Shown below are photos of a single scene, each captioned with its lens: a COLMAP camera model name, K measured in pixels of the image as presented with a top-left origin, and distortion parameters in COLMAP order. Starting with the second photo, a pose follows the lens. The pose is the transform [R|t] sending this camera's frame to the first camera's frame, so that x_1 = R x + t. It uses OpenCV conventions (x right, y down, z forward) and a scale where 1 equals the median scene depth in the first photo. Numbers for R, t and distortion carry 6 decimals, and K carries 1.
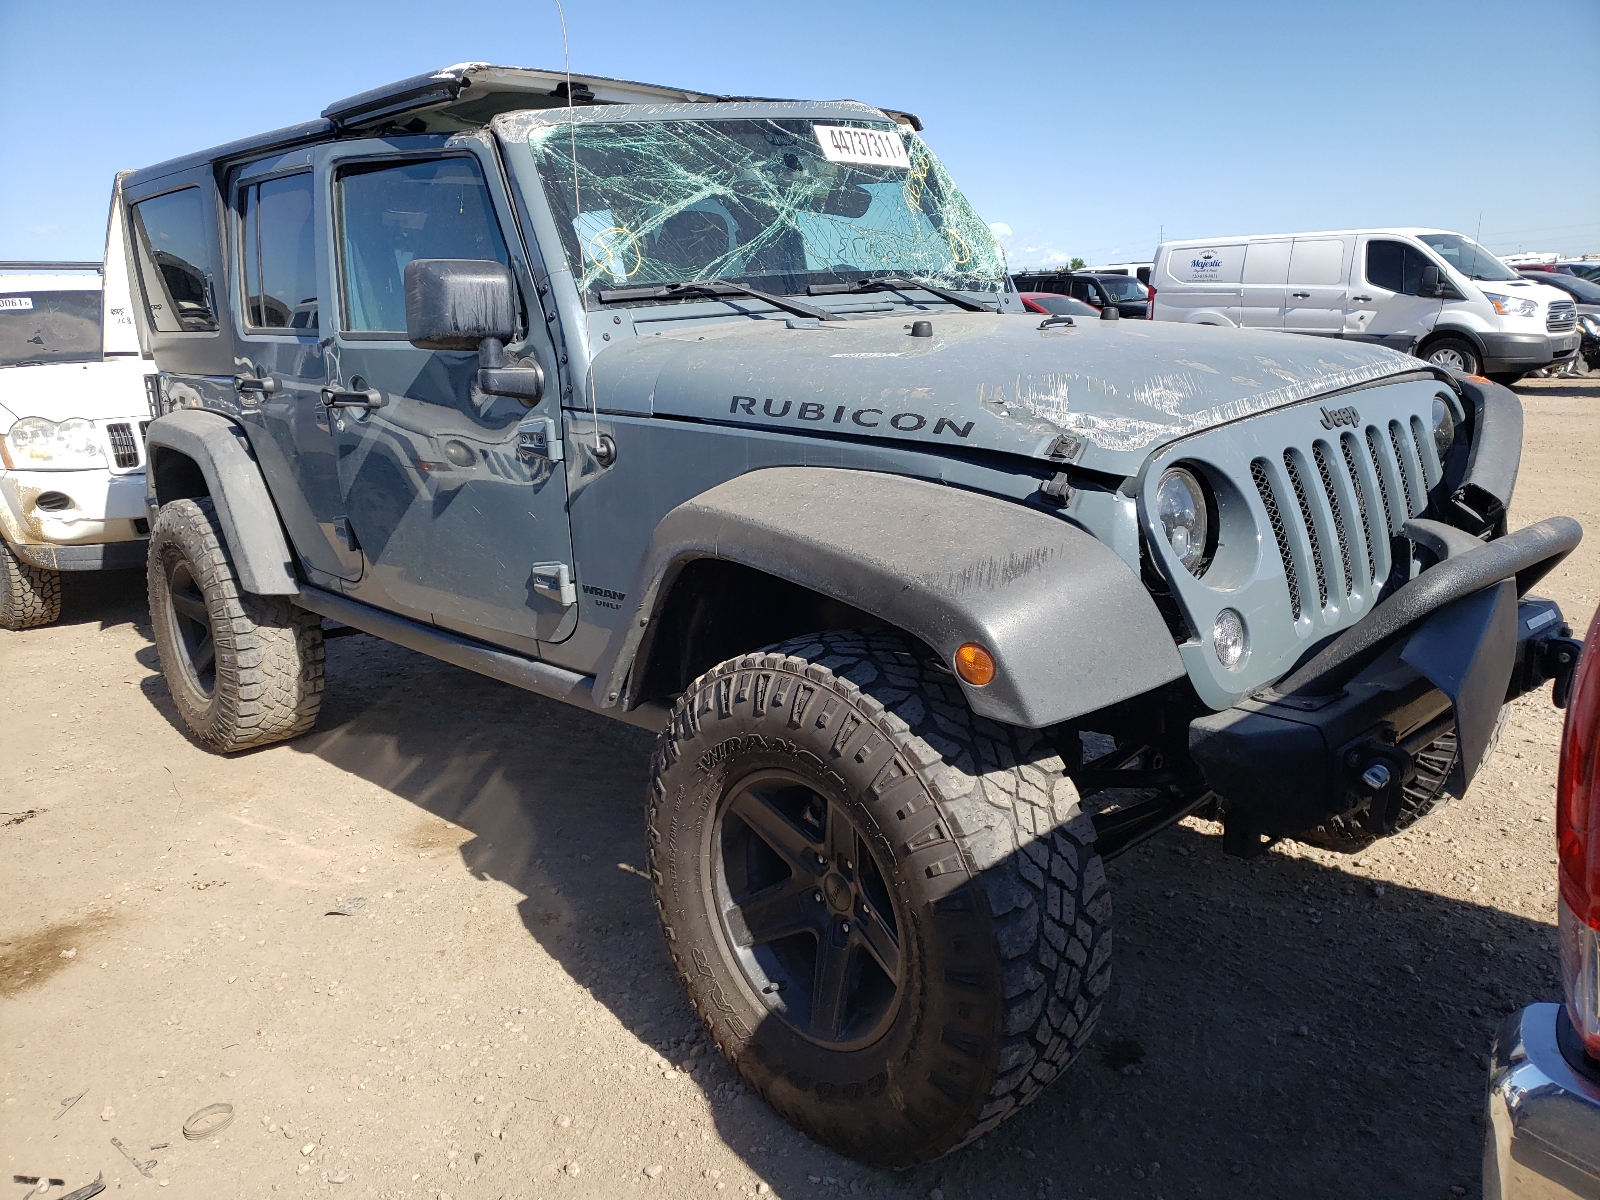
lens RADIAL K [[1221.3, 0, 830.7], [0, 1221.3, 605.5], [0, 0, 1]] dist [0.046595, -0.004663]
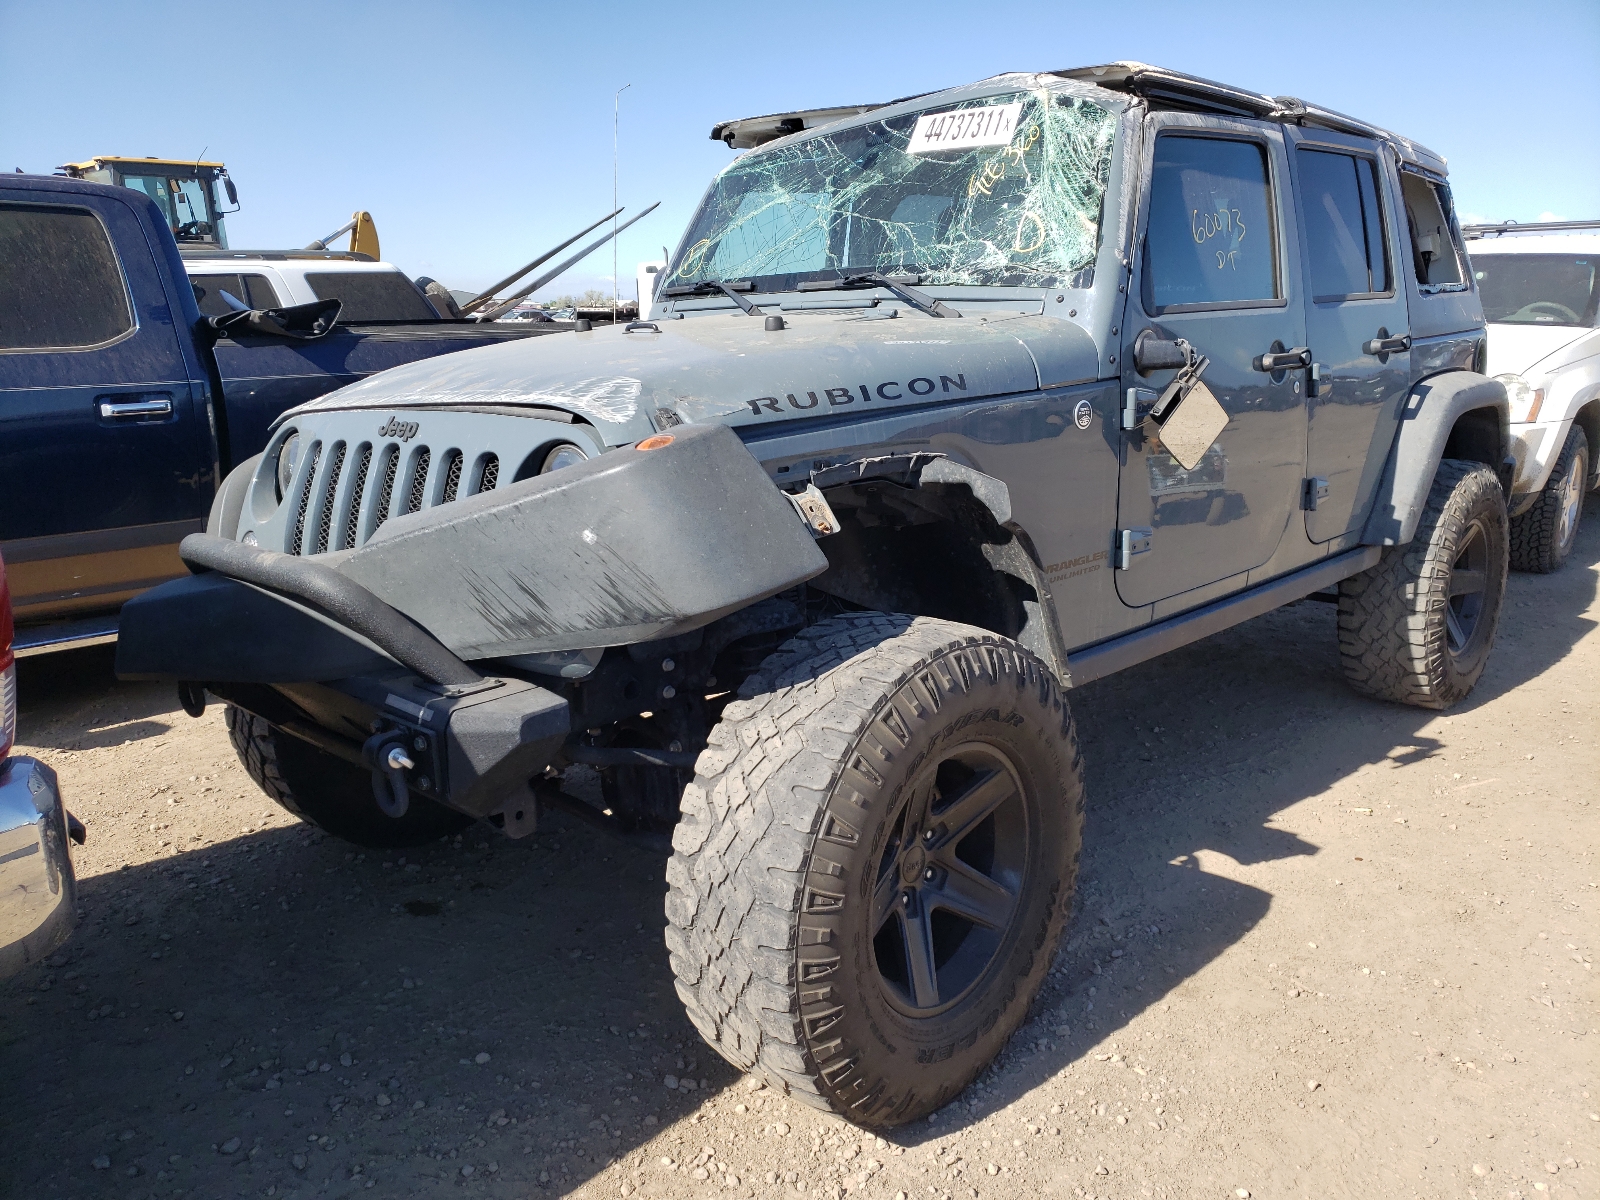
lens RADIAL K [[1221.3, 0, 830.7], [0, 1221.3, 605.5], [0, 0, 1]] dist [0.046595, -0.004663]
pose [[0.133903, 0.262912, -0.955483, 1.159517], [-0.222825, 0.947464, 0.229479, -0.257853], [0.965618, 0.182178, 0.185452, 0.923635]]
